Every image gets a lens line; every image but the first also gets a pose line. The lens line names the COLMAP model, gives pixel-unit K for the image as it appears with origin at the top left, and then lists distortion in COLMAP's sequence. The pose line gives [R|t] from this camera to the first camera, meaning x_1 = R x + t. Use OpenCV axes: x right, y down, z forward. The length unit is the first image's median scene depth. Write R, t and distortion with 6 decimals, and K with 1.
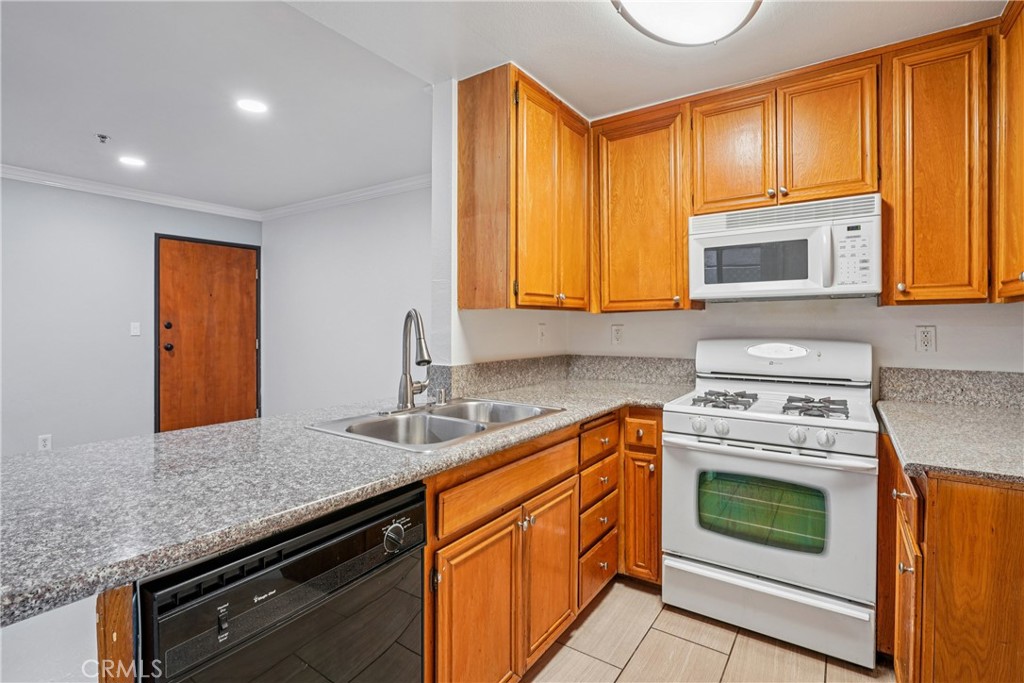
lens RADIAL K [[490.0, 0, 513.5], [0, 490.0, 325.3], [0, 0, 1]] dist [-0.009689, 0.000261]
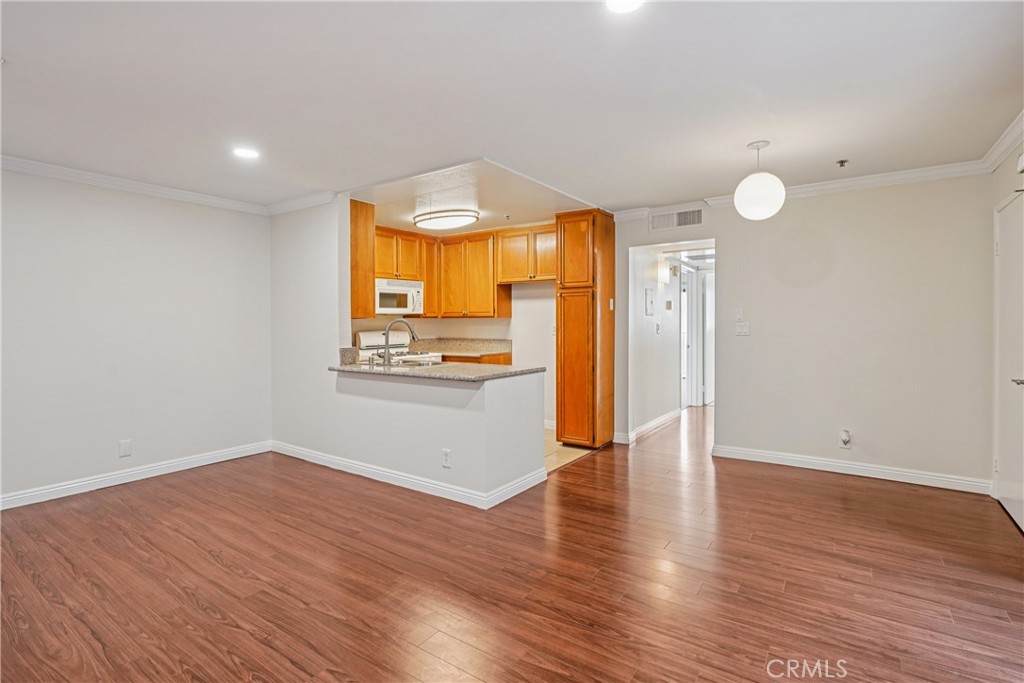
lens RADIAL K [[490.0, 0, 513.5], [0, 490.0, 325.3], [0, 0, 1]] dist [-0.009689, 0.000261]
pose [[-0.000758, -0.006281, 0.999980, -2.034502], [0.008082, 0.999948, 0.006287, -0.009377], [-0.999967, 0.008087, -0.000707, 0.366616]]
